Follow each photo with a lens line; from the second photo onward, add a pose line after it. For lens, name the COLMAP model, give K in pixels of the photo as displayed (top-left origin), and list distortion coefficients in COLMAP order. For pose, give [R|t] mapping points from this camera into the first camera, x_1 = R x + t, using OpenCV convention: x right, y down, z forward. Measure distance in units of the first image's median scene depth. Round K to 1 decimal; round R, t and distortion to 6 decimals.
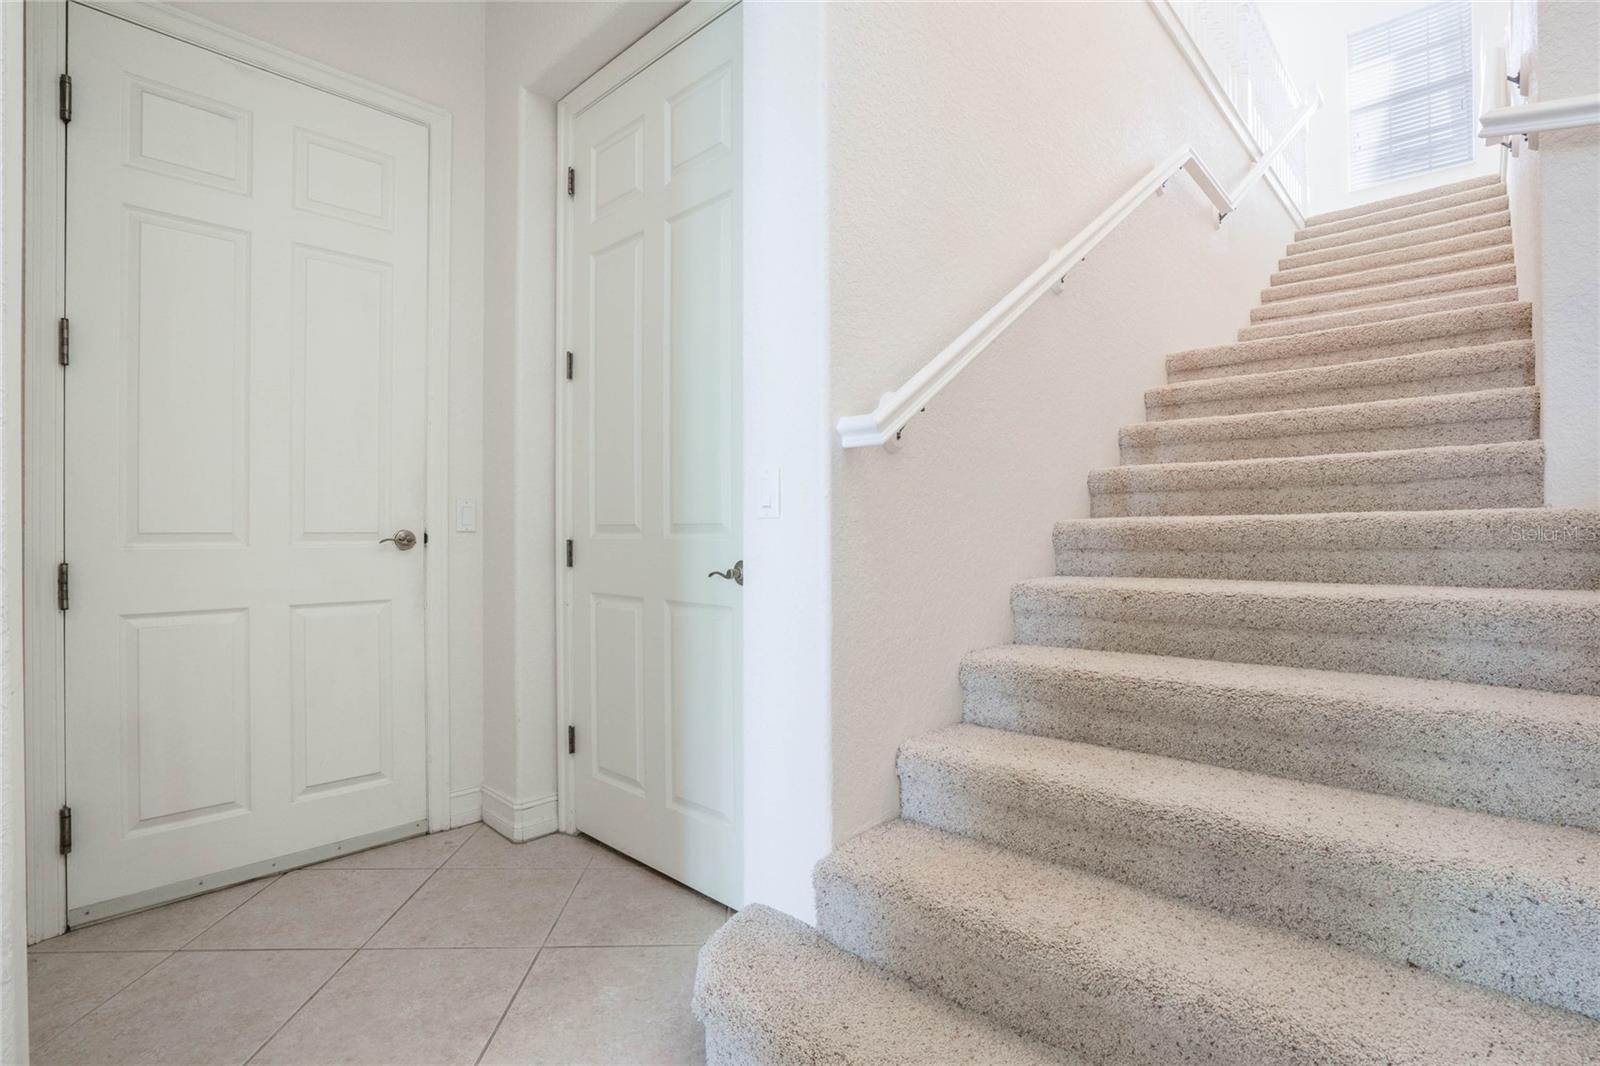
lens RADIAL K [[762.0, 0, 834.3], [0, 762.0, 521.3], [0, 0, 1]] dist [-0.044036, 0.026821]
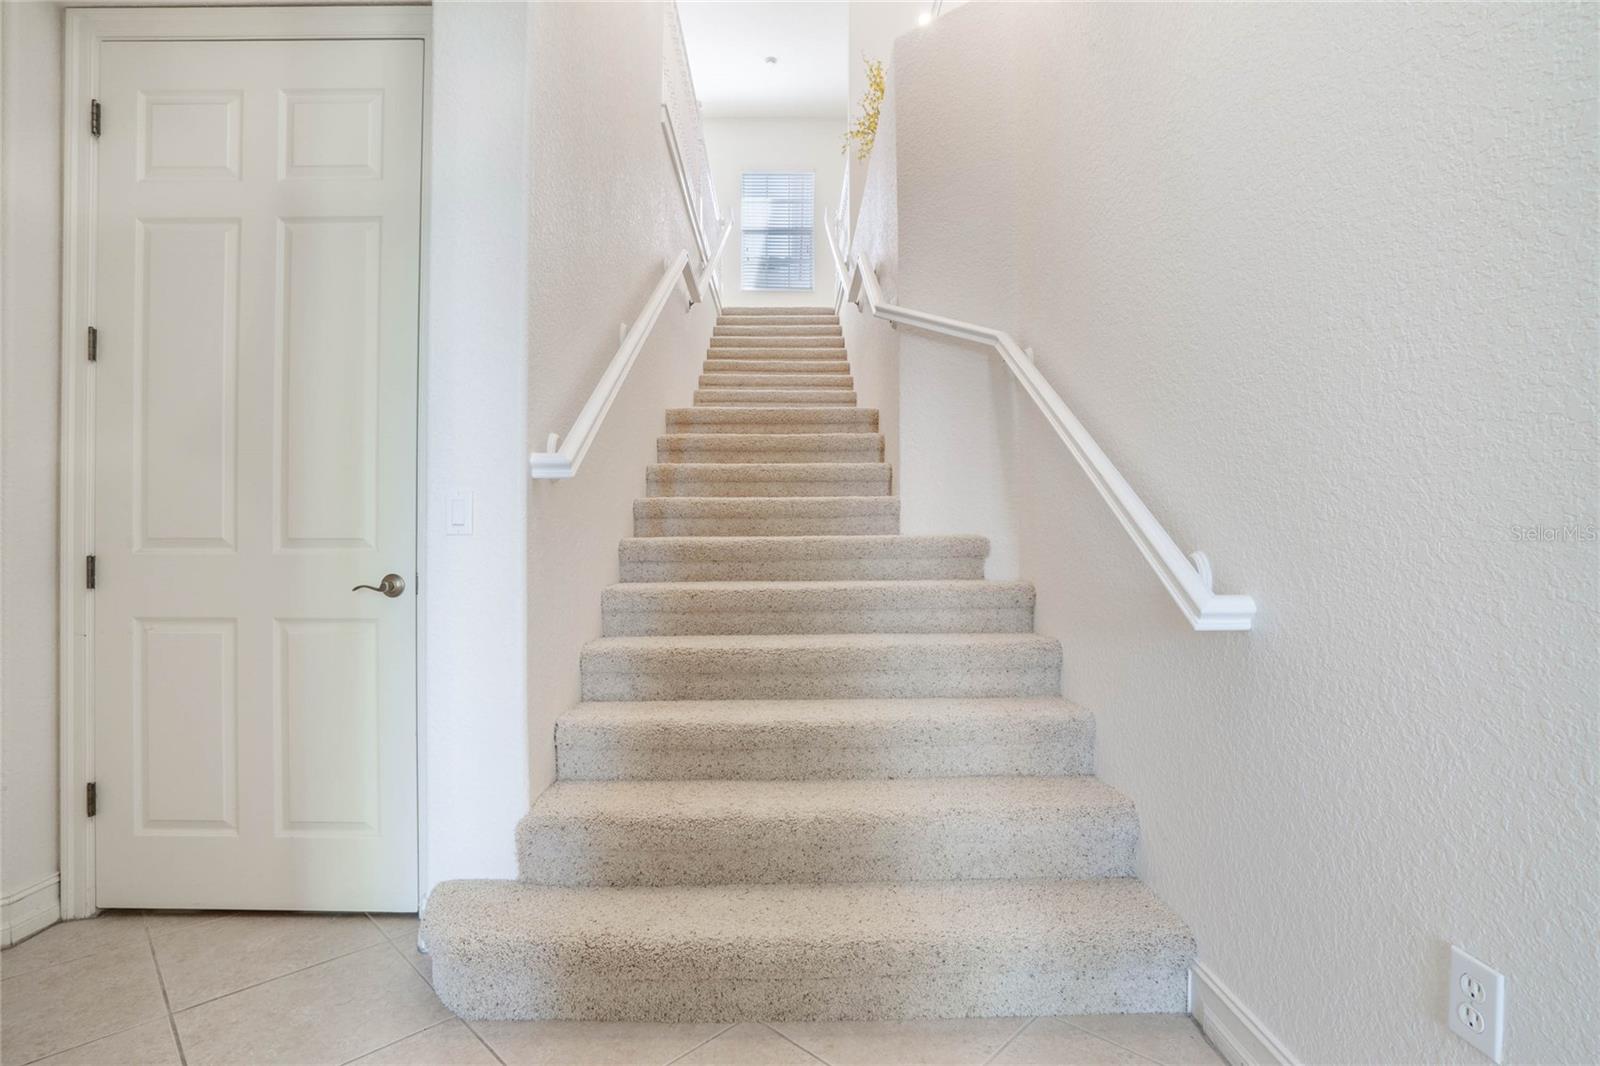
lens RADIAL K [[741.2, 0, 800.0], [0, 741.2, 533.0], [0, 0, 1]] dist [0.000094, 0.001863]
pose [[0.743749, 0.016343, 0.668259, -0.368220], [-0.010915, 0.999865, -0.012305, 0.001399], [-0.668370, 0.001858, 0.743827, -0.131824]]
